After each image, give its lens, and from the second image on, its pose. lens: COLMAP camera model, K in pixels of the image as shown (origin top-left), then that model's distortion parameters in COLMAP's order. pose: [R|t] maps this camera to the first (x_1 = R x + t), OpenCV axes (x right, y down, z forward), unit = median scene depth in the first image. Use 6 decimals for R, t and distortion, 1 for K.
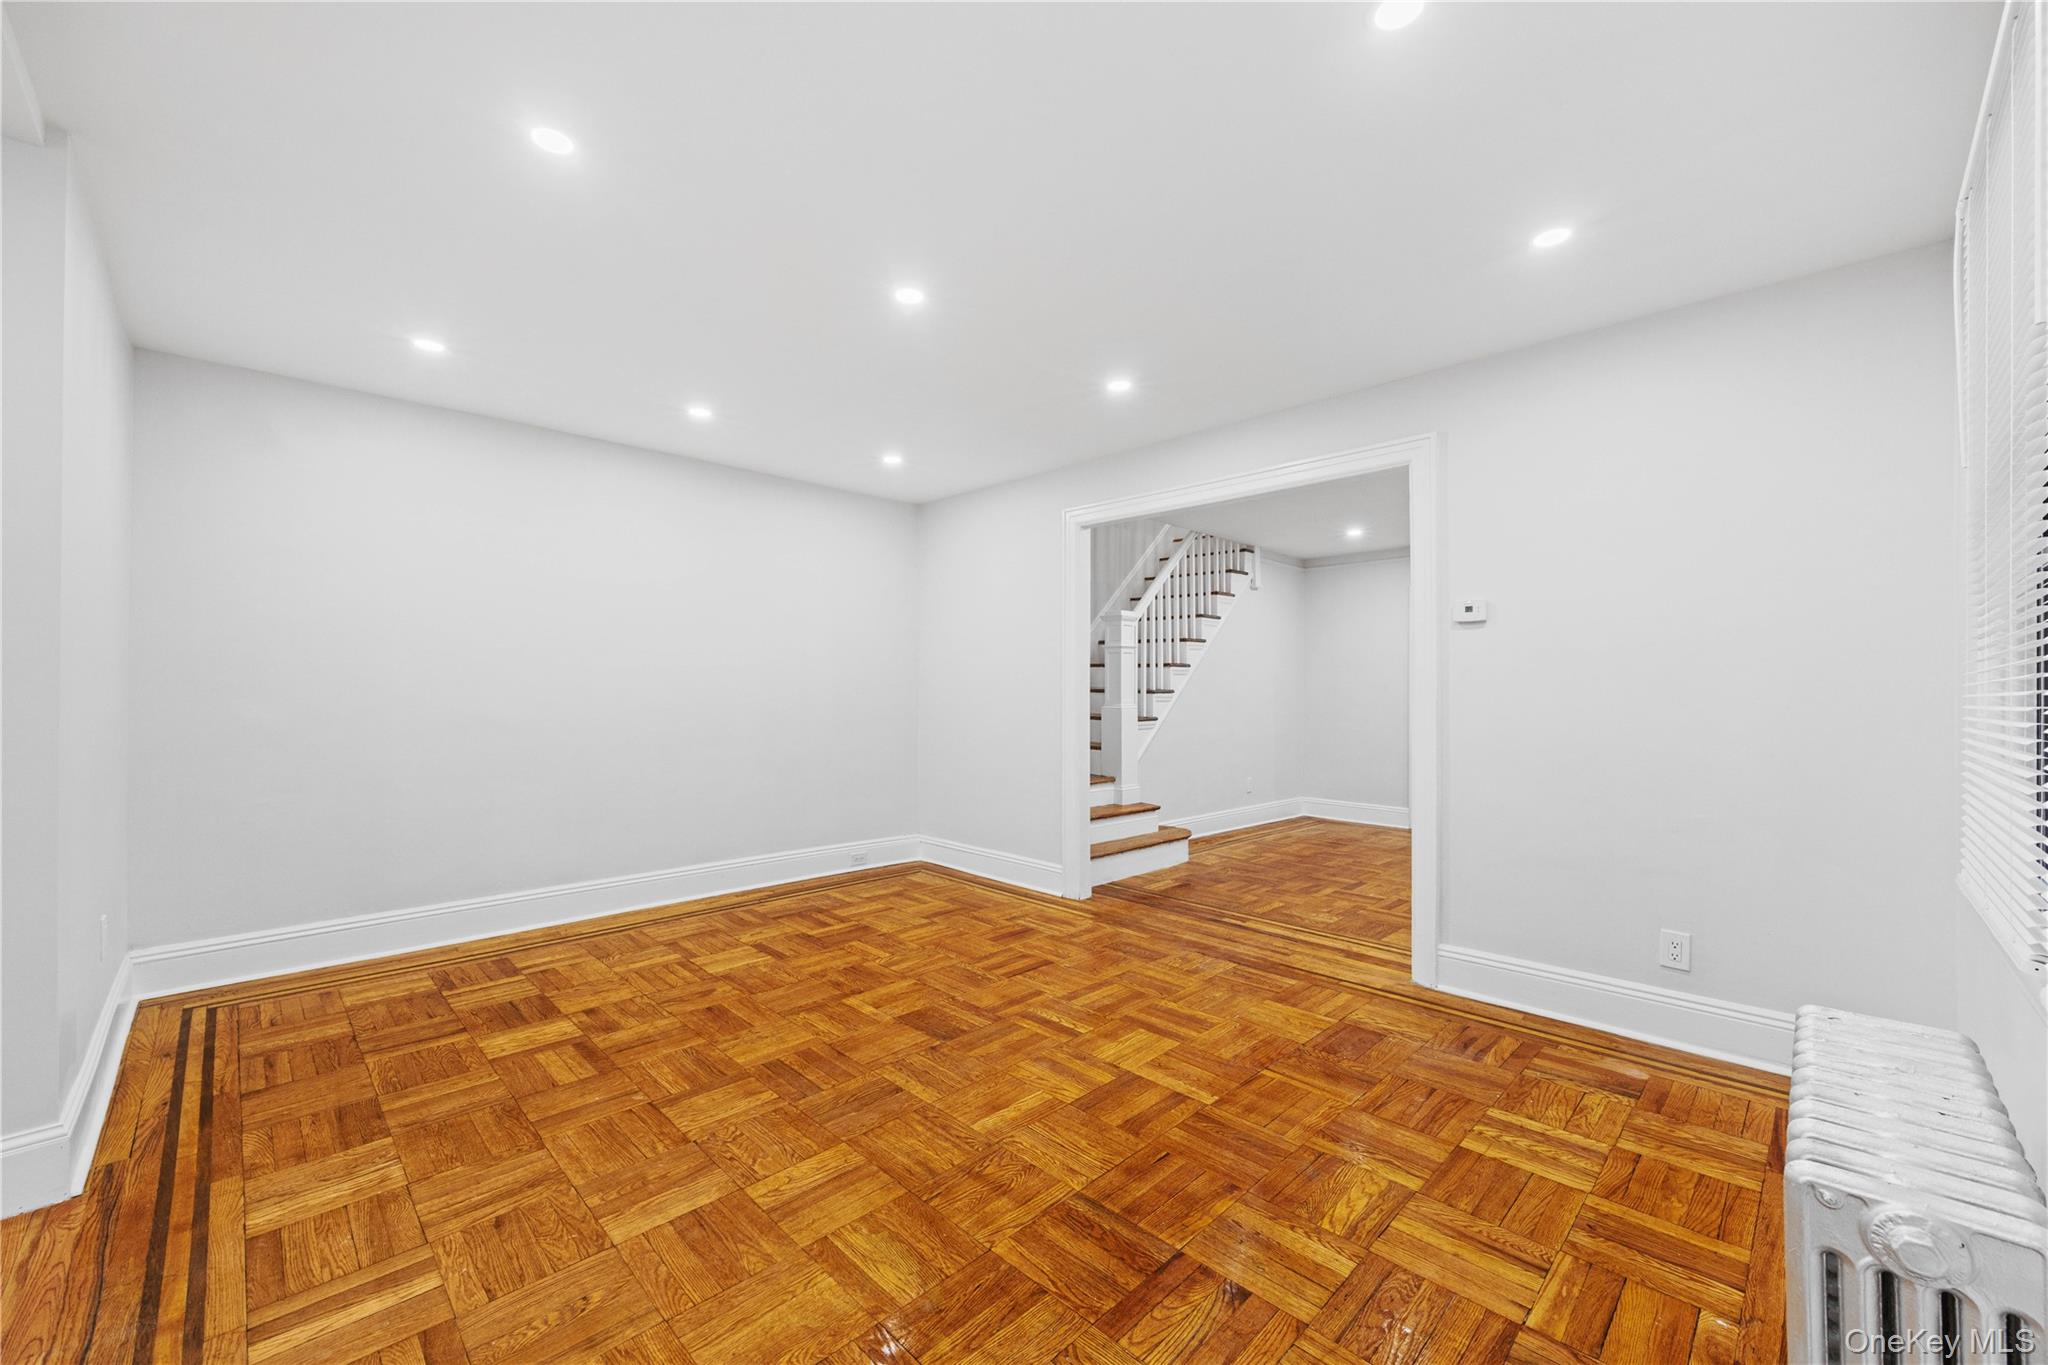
lens RADIAL K [[789.2, 0, 1022.7], [0, 789.2, 669.1], [0, 0, 1]] dist [0.000298, 0.000014]
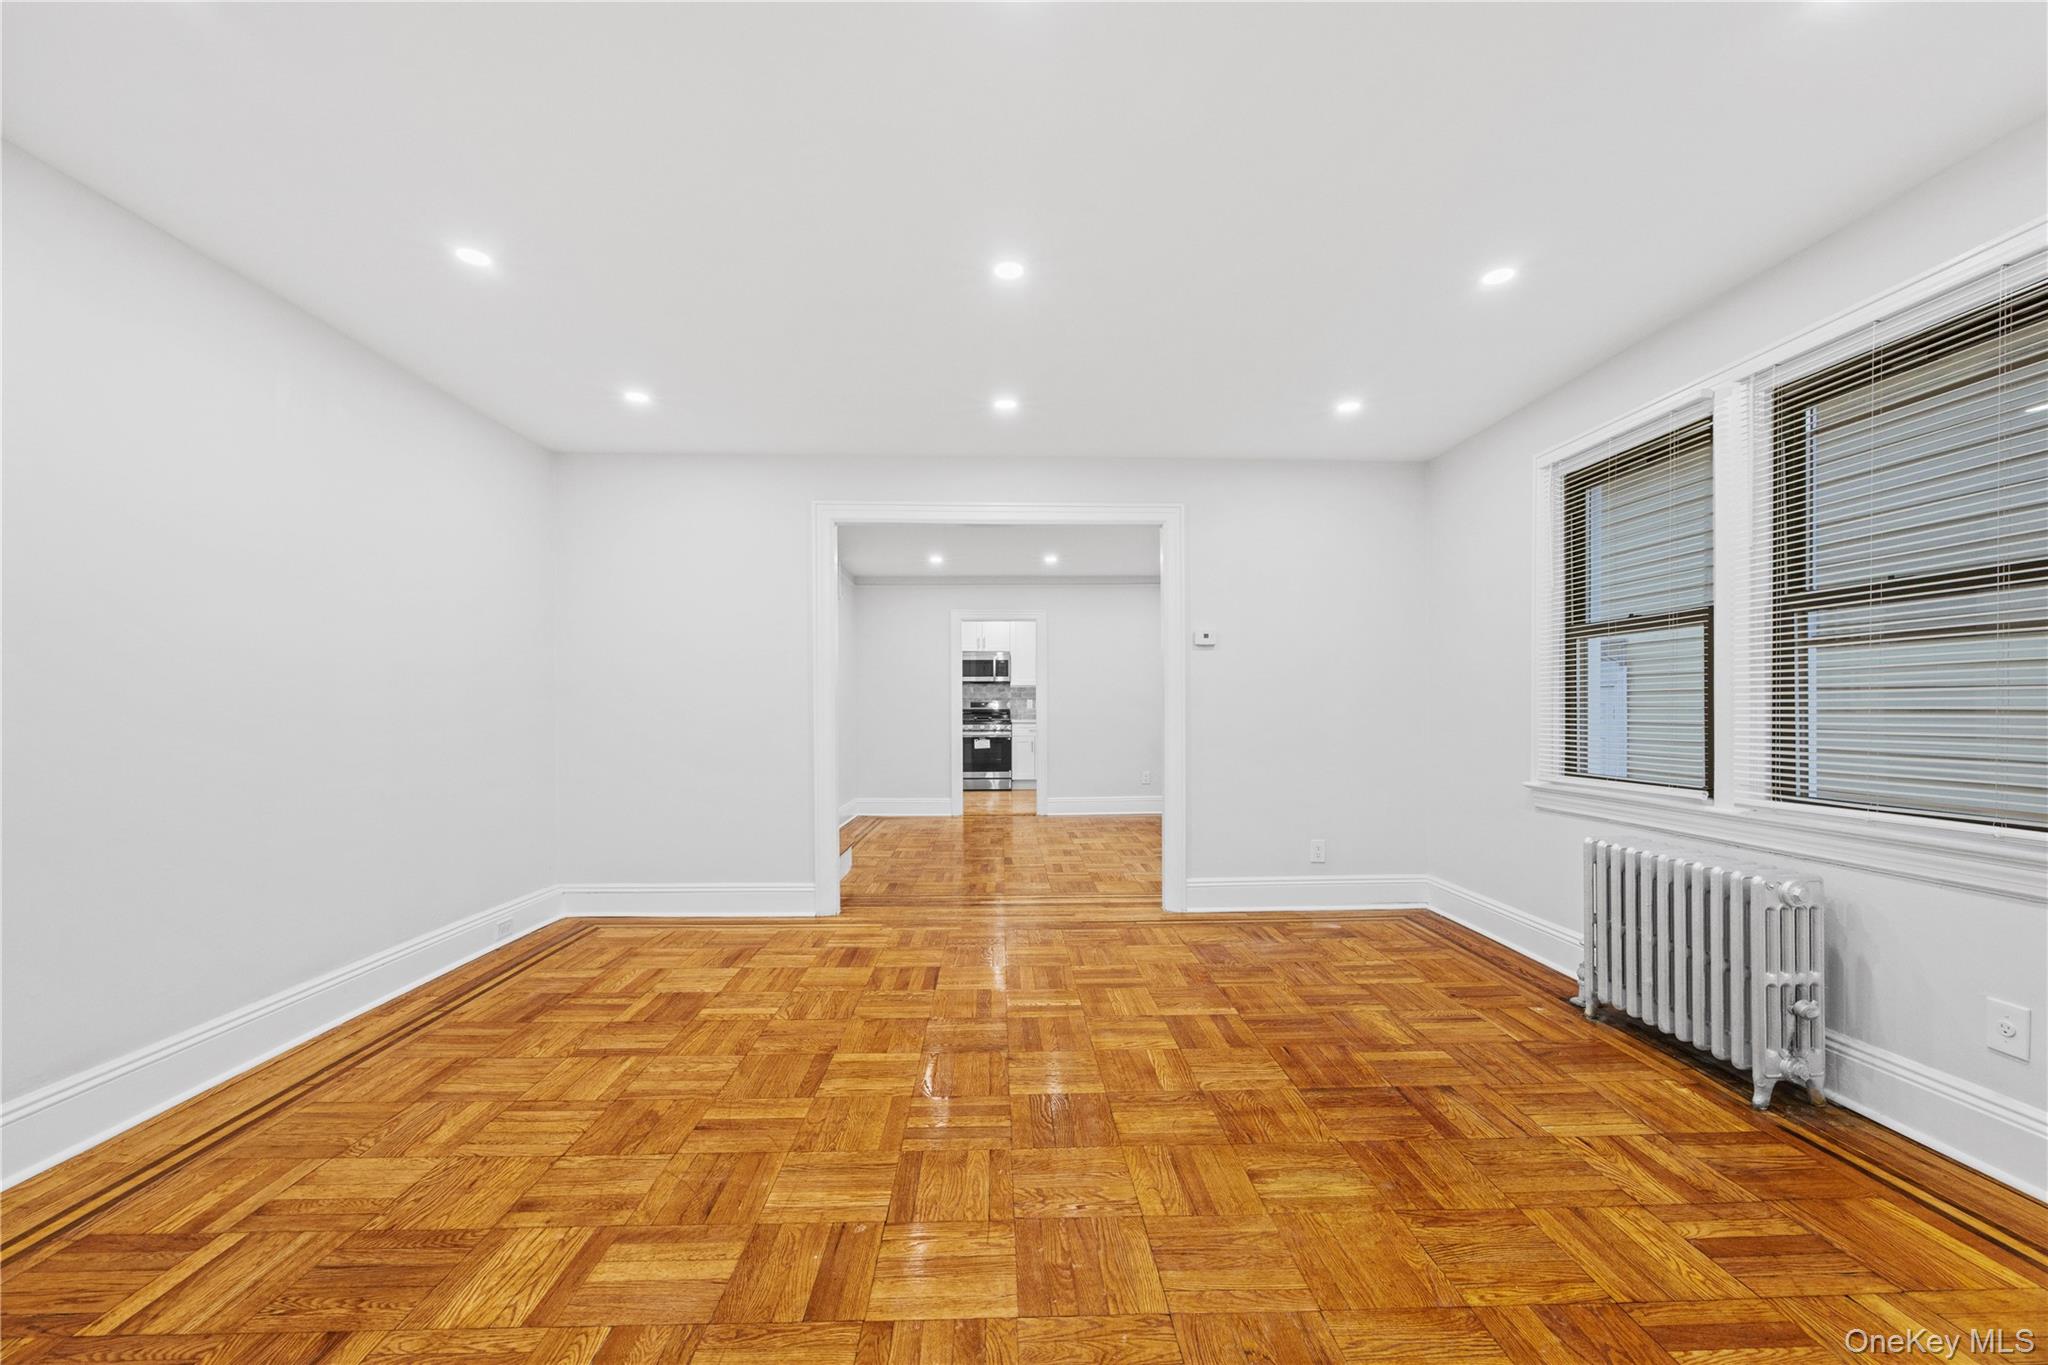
lens RADIAL K [[781.7, 0, 1024.0], [0, 781.7, 682.5], [0, 0, 1]] dist [0.000266, 0.000086]
pose [[0.684663, 0.018611, 0.728622, -0.694145], [-0.018769, 0.999793, -0.007901, 0.024769], [-0.728618, -0.008266, 0.684870, 0.292589]]
